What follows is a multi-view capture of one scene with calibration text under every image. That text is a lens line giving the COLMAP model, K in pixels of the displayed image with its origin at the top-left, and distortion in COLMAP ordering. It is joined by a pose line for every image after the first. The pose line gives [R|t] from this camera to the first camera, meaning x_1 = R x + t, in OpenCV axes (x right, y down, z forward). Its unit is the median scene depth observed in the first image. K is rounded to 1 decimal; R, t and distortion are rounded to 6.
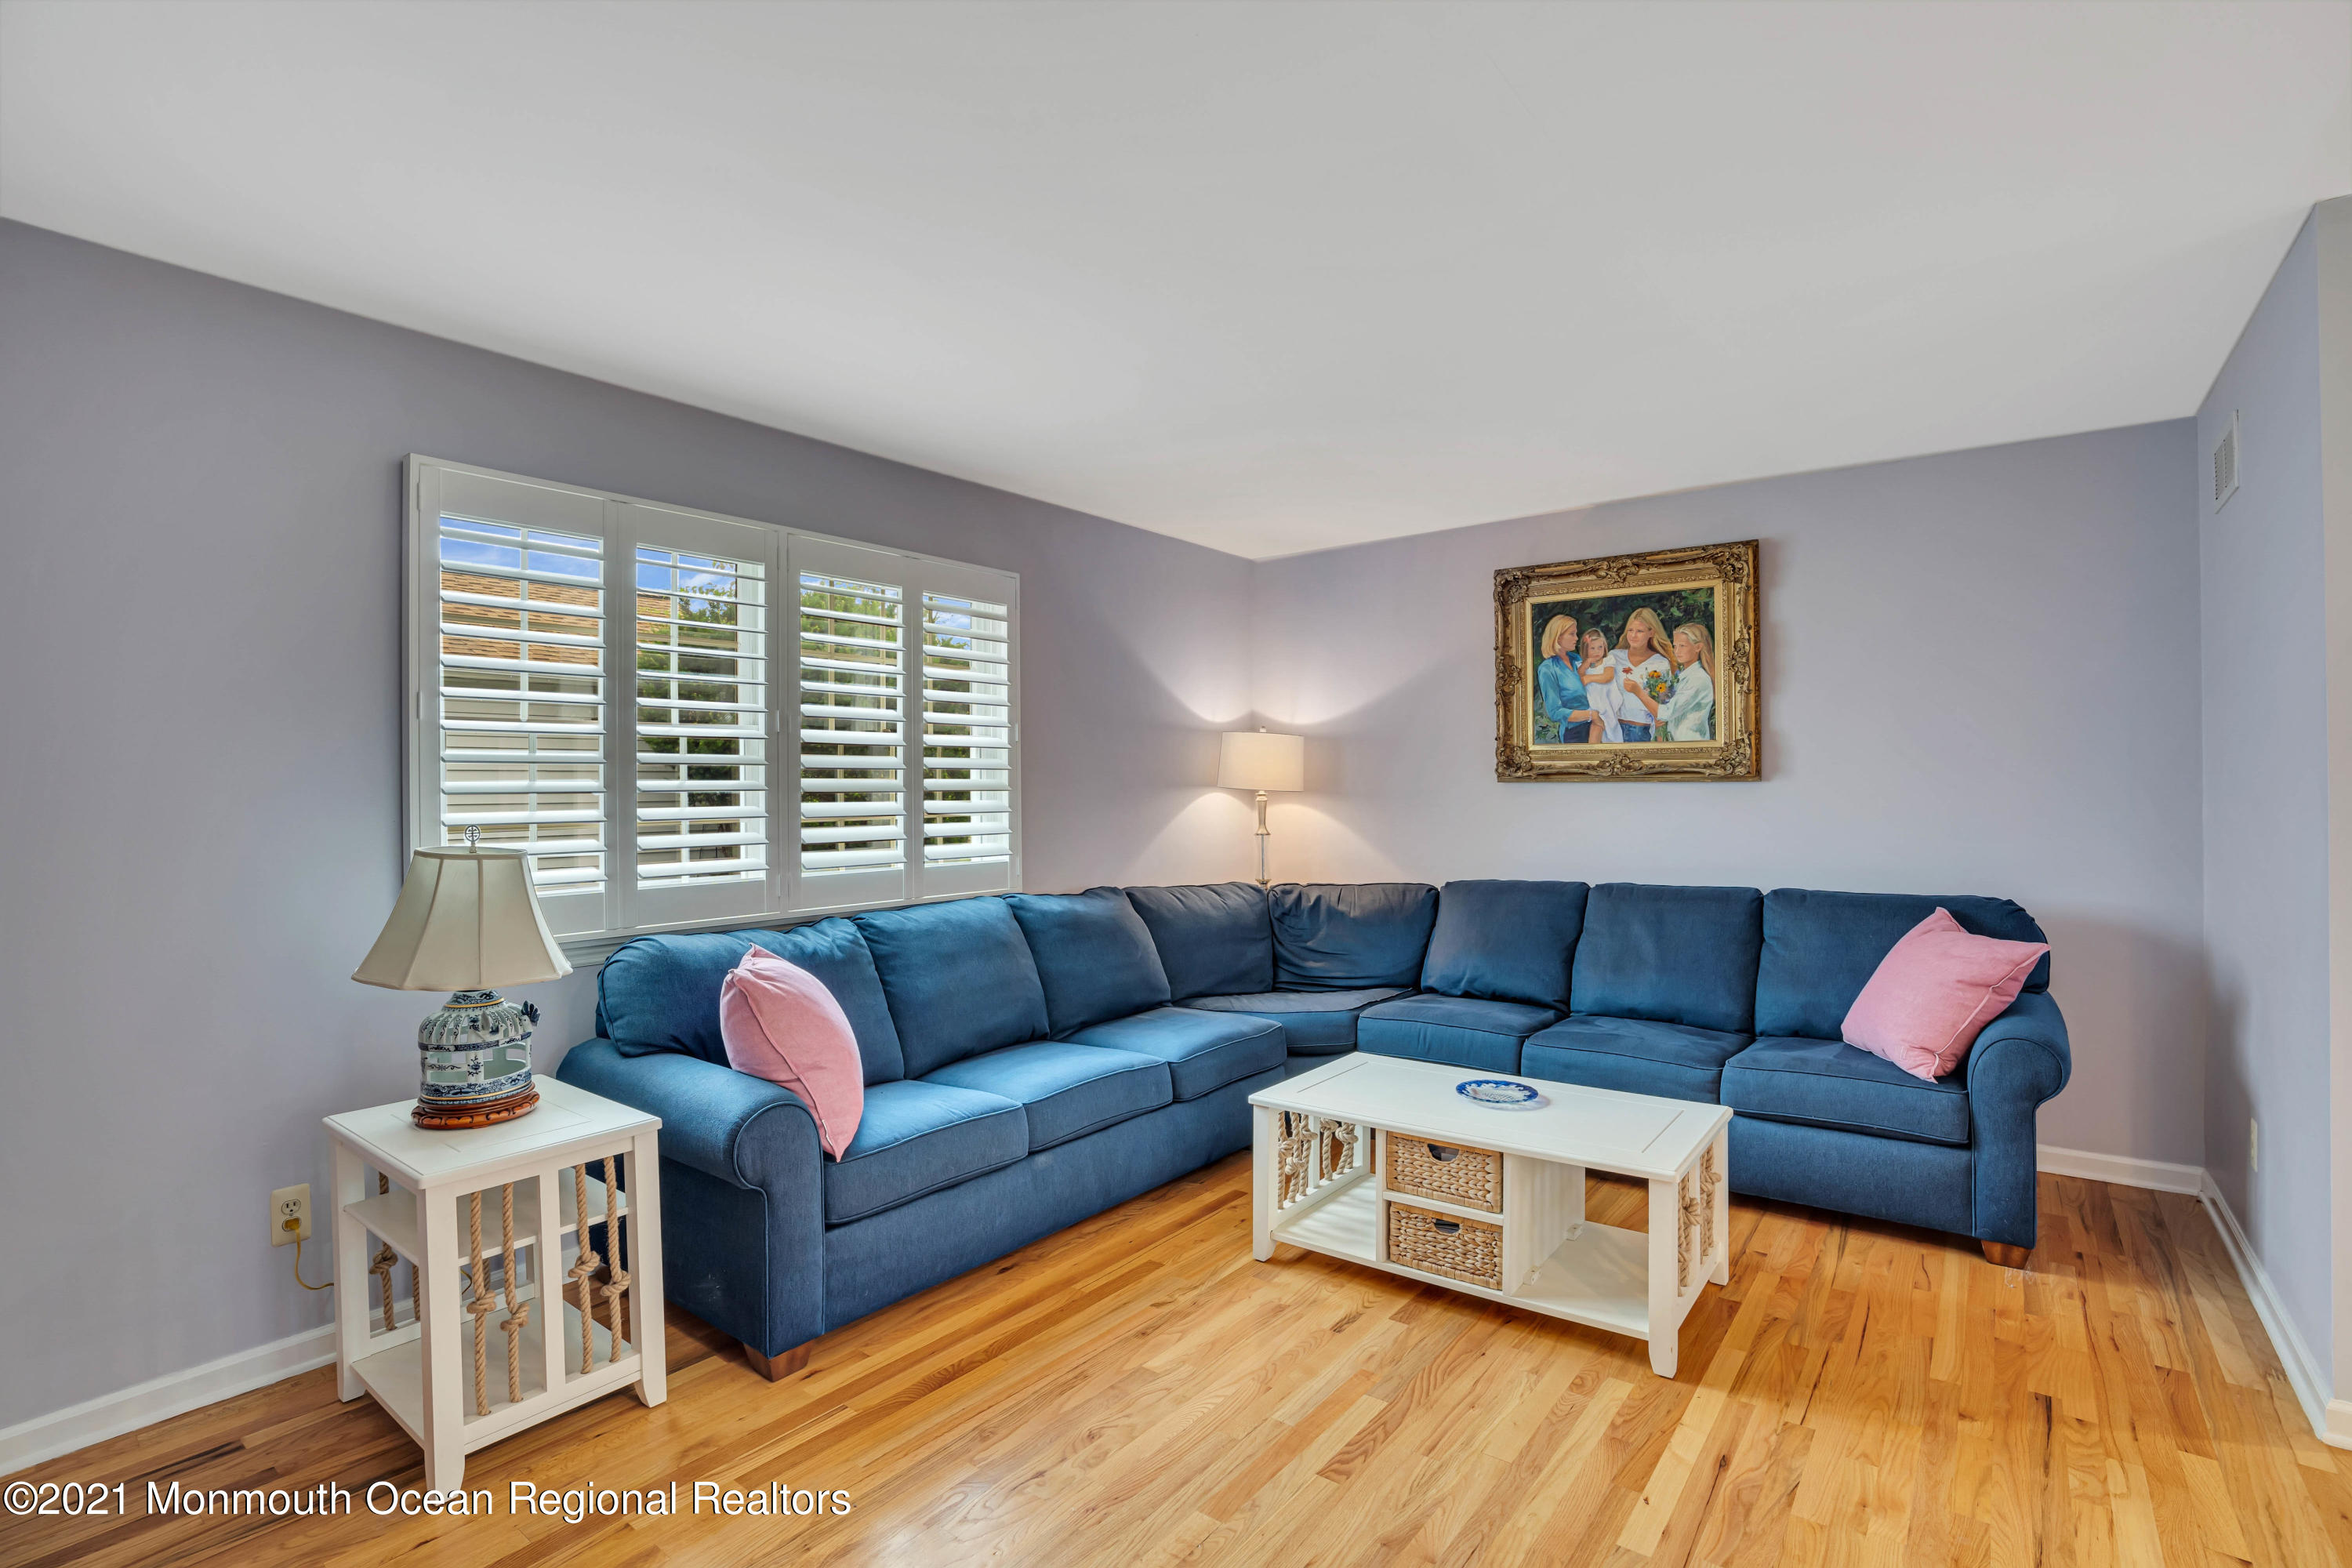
lens RADIAL K [[1091.6, 0, 1190.2], [0, 1091.6, 787.0], [0, 0, 1]] dist [-0.073355, 0.030713]
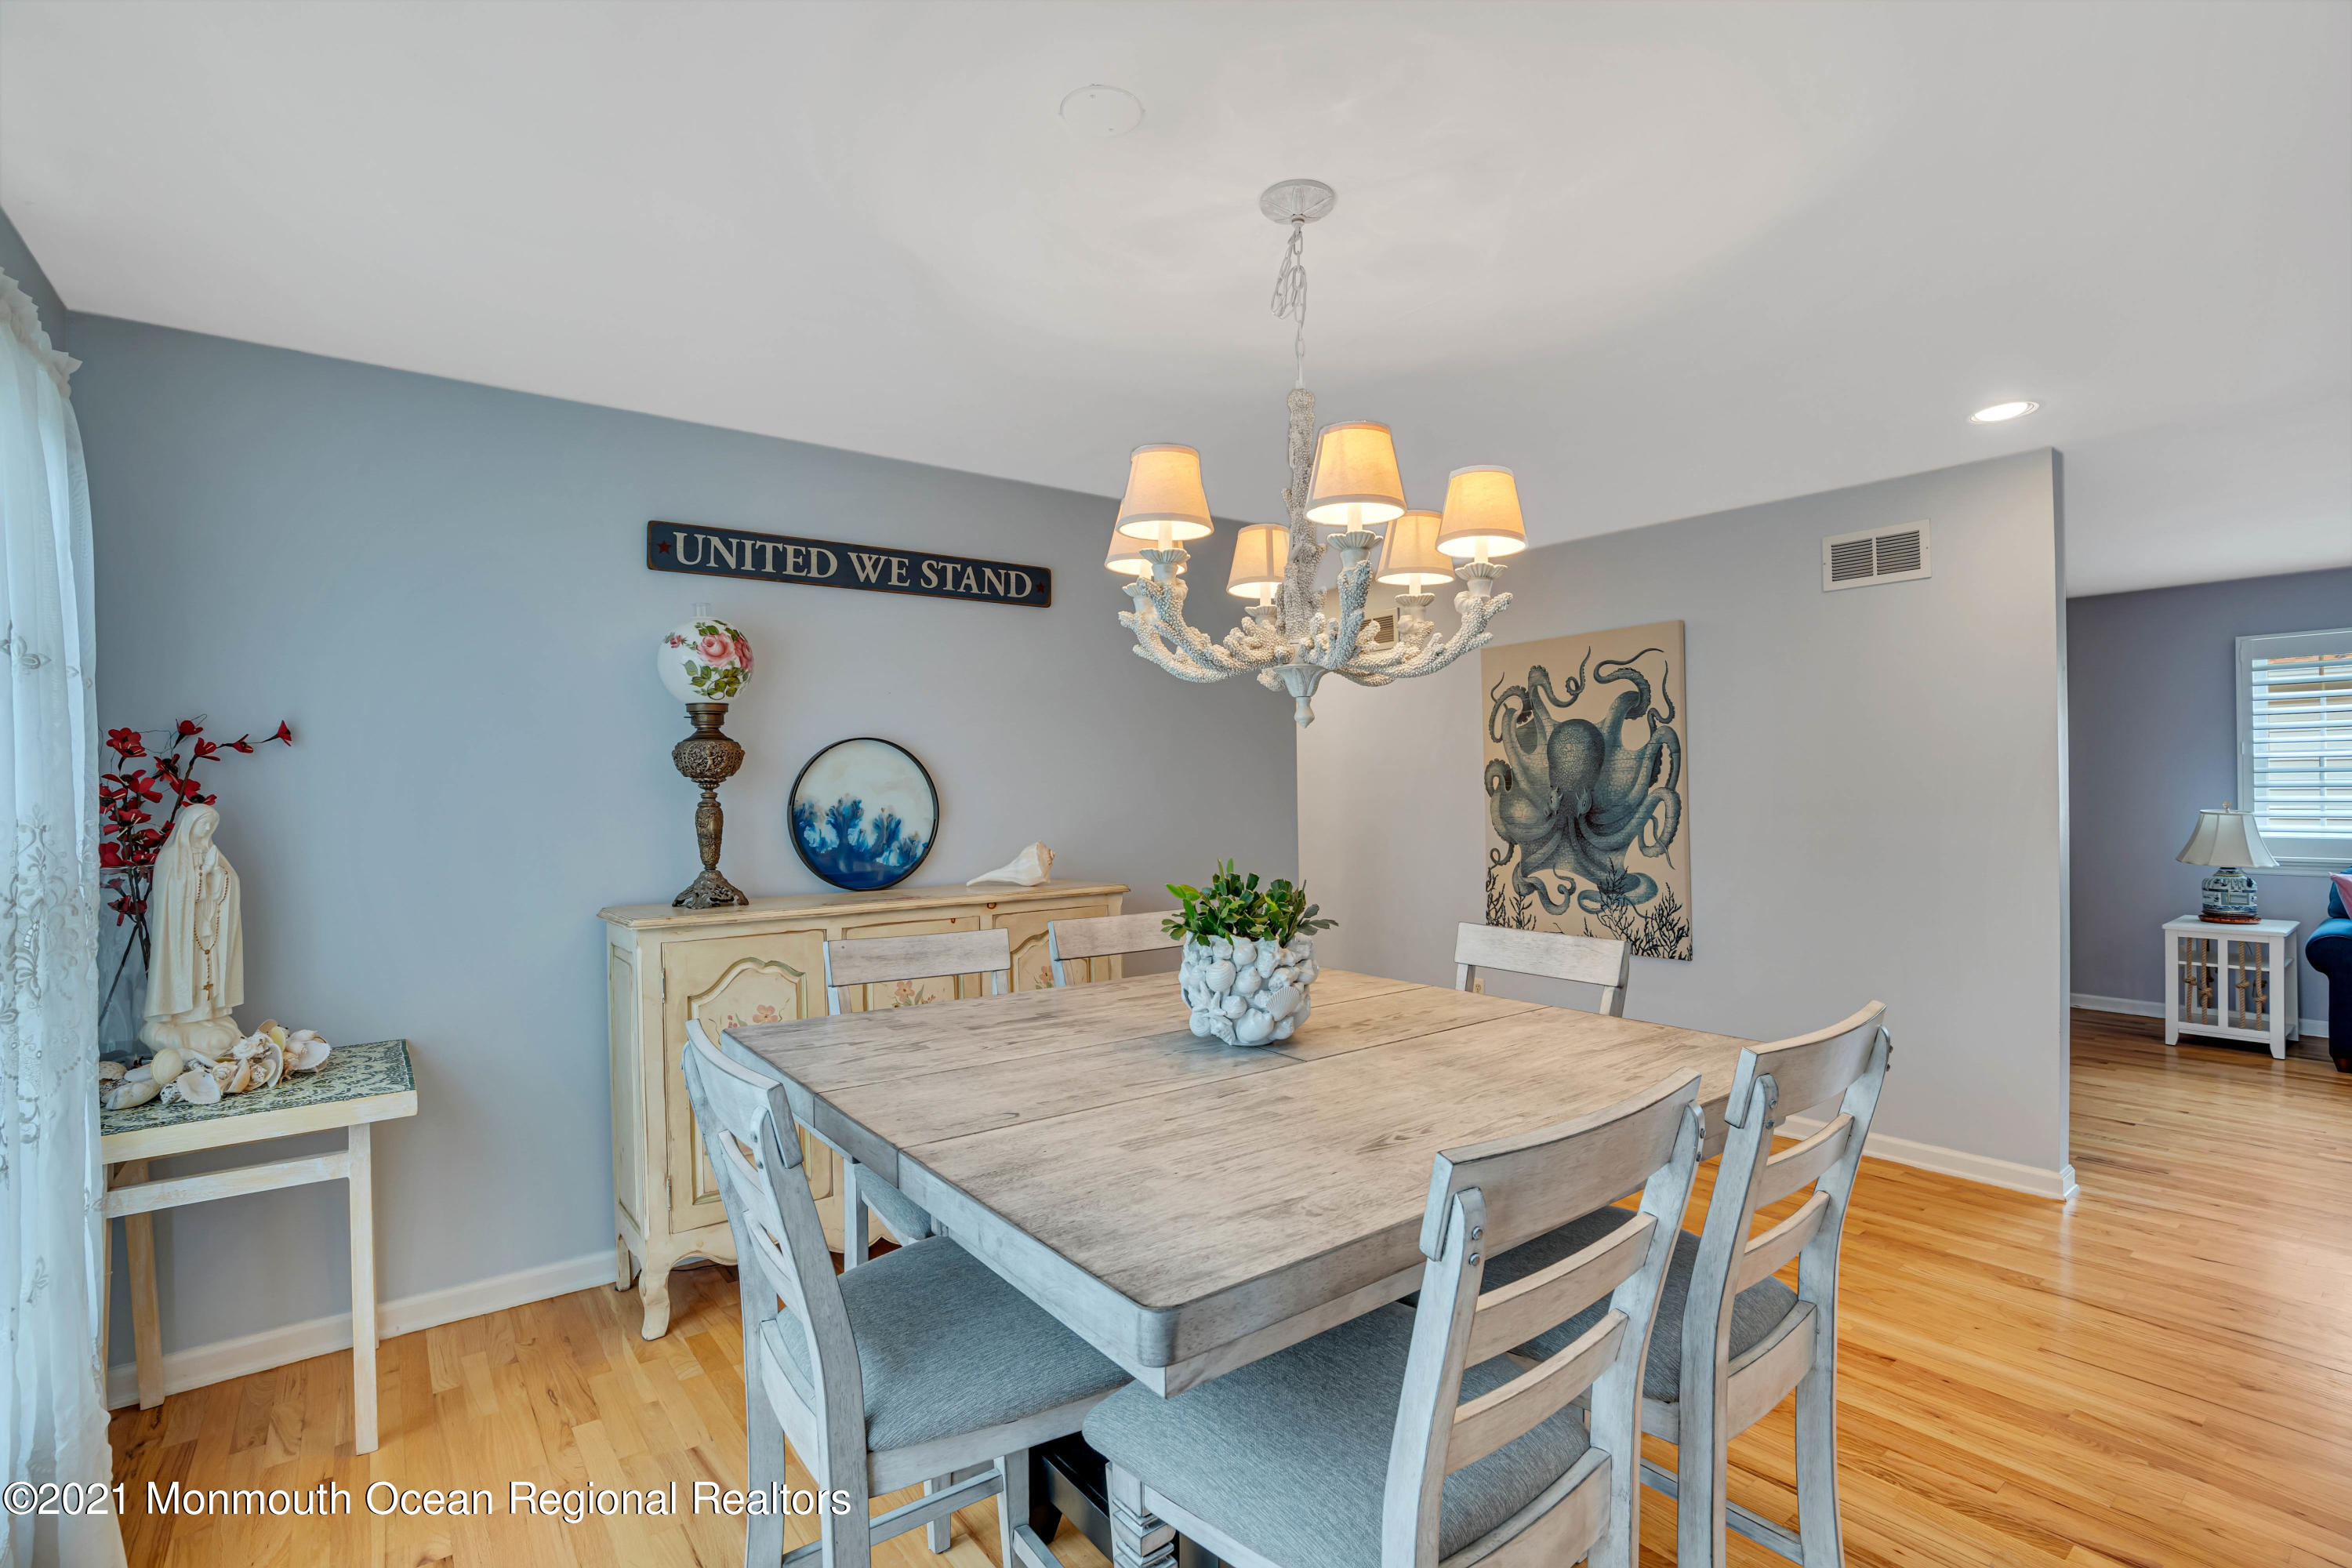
lens RADIAL K [[1091.6, 0, 1190.2], [0, 1091.6, 787.0], [0, 0, 1]] dist [-0.073355, 0.030713]
pose [[-0.250567, 0.010039, -0.968047, 1.417688], [0.014039, 0.999879, 0.006735, -0.028415], [0.967997, -0.011903, -0.250678, -0.435849]]
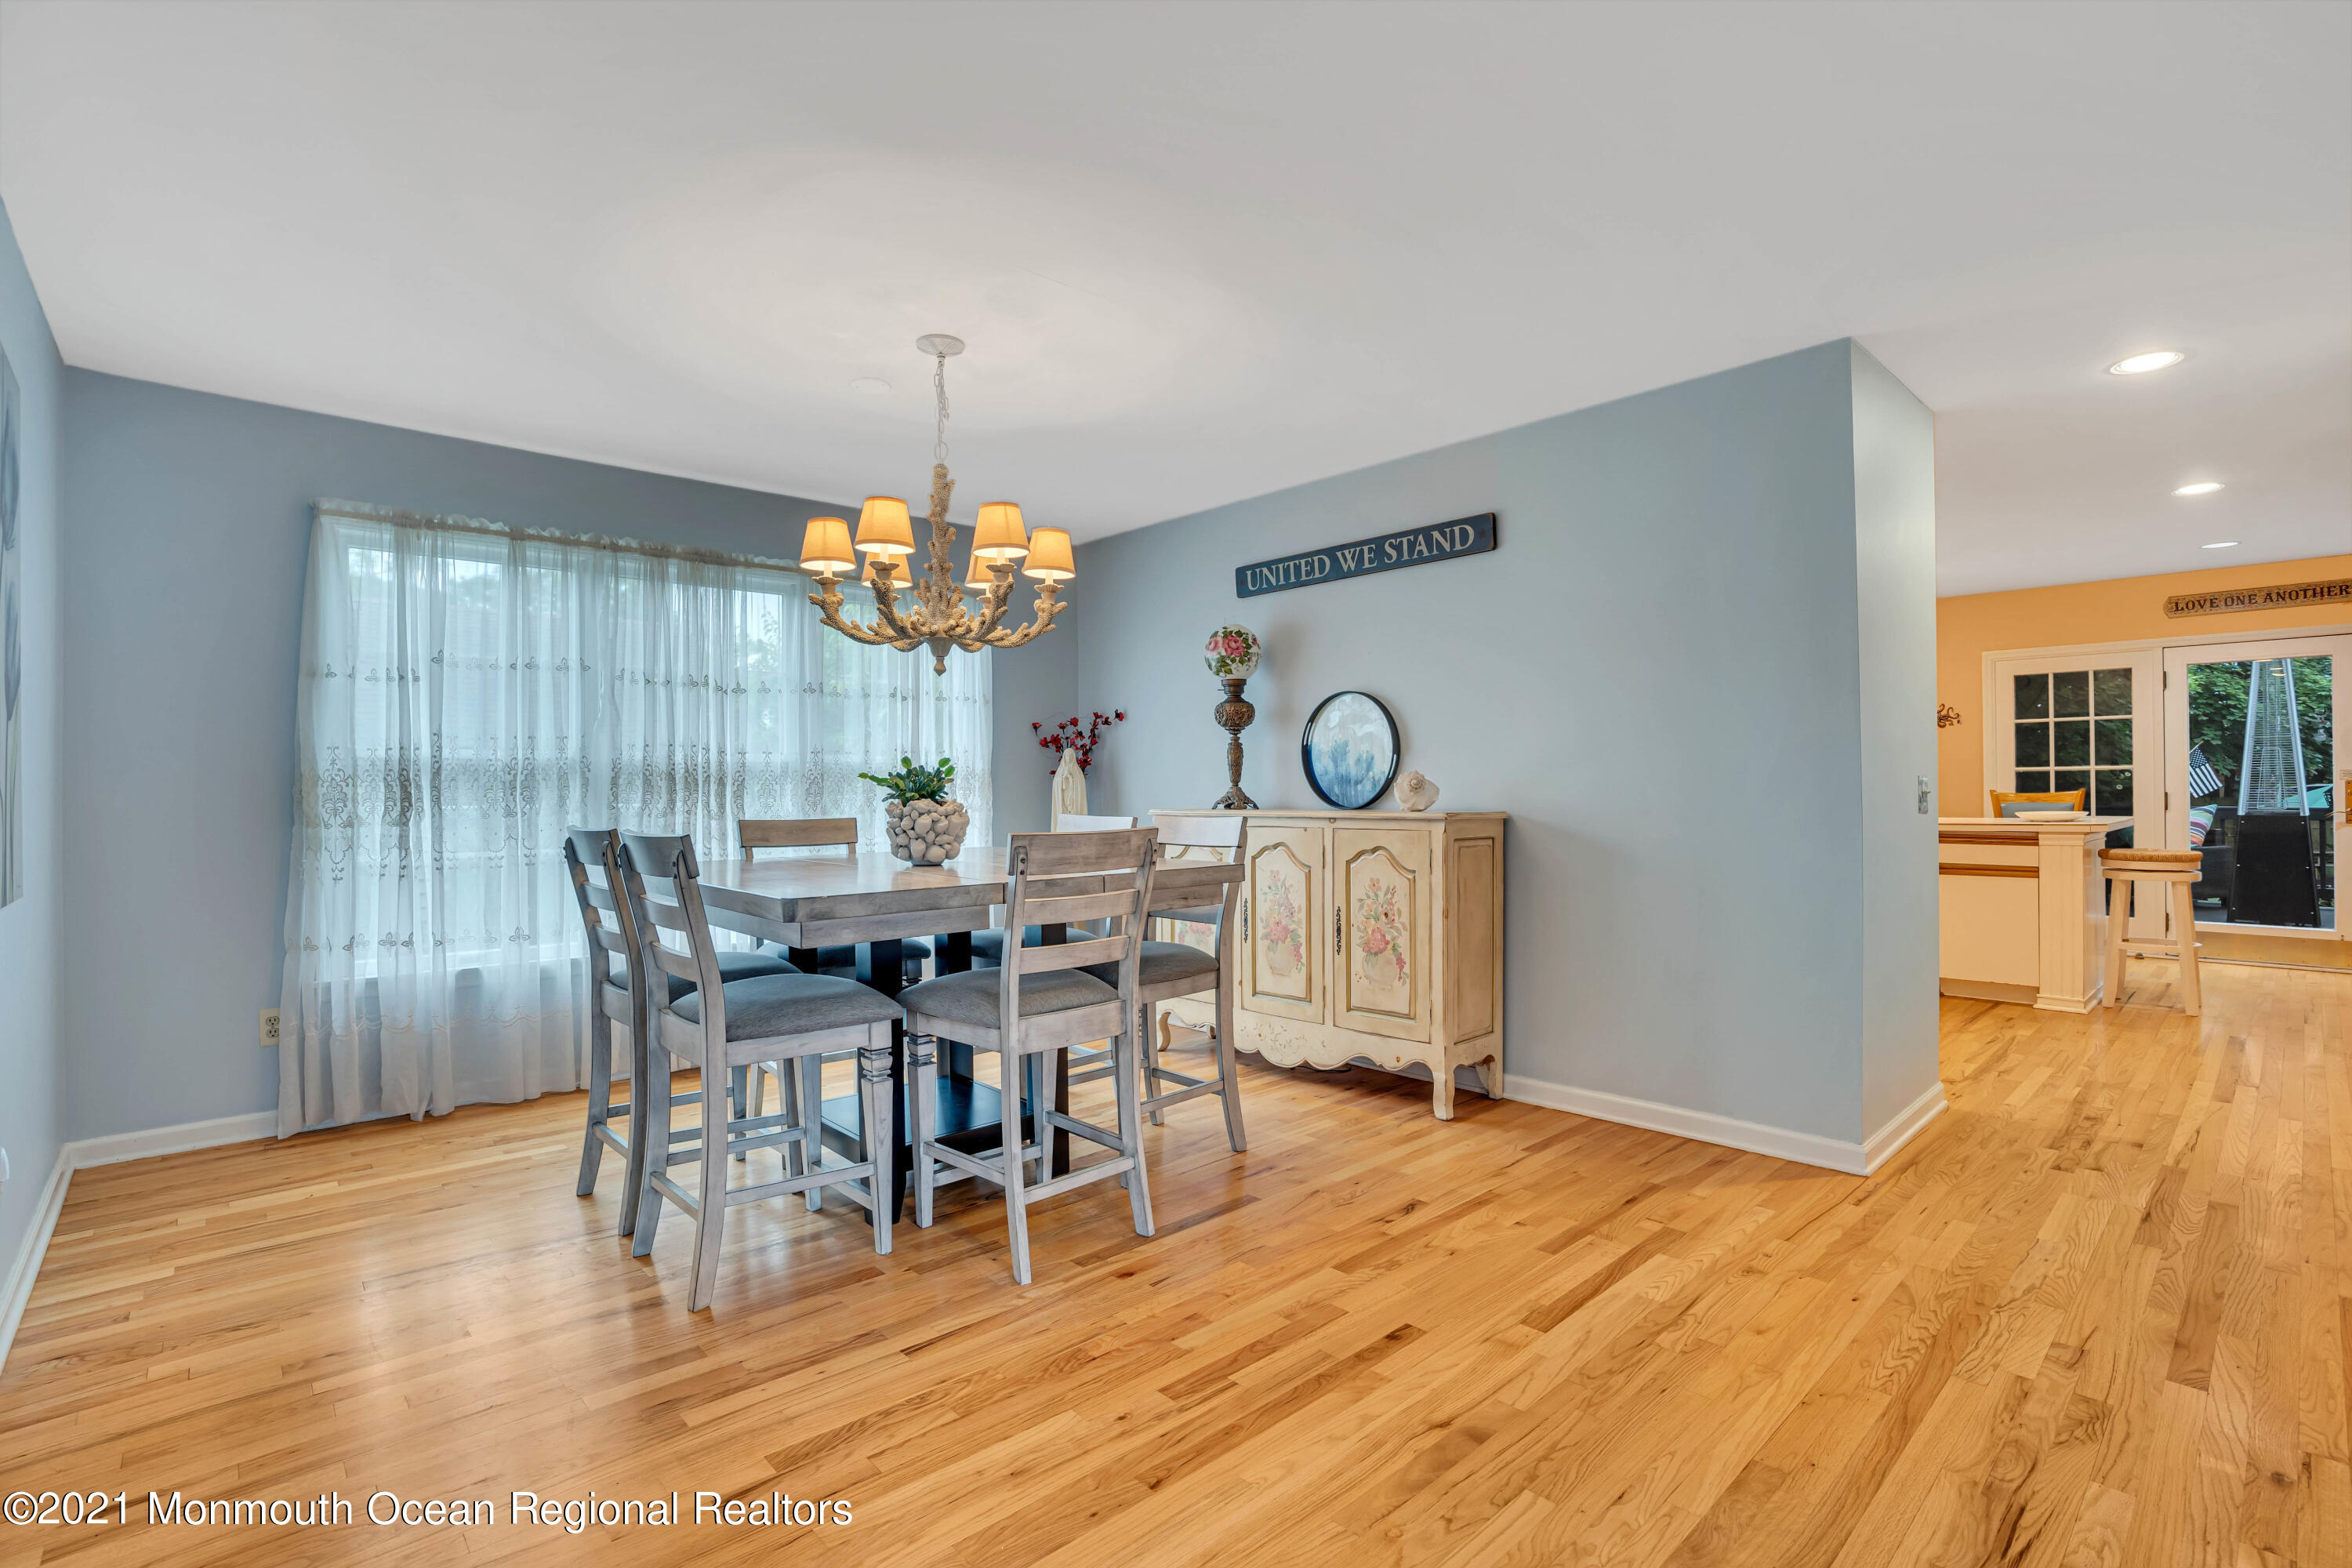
lens RADIAL K [[1091.6, 0, 1190.2], [0, 1091.6, 787.0], [0, 0, 1]] dist [-0.073355, 0.030713]
pose [[-0.986248, 0.017780, 0.164315, 0.532878], [0.017151, 0.999839, -0.005247, 0.043631], [-0.164382, -0.002357, -0.986394, 0.311263]]
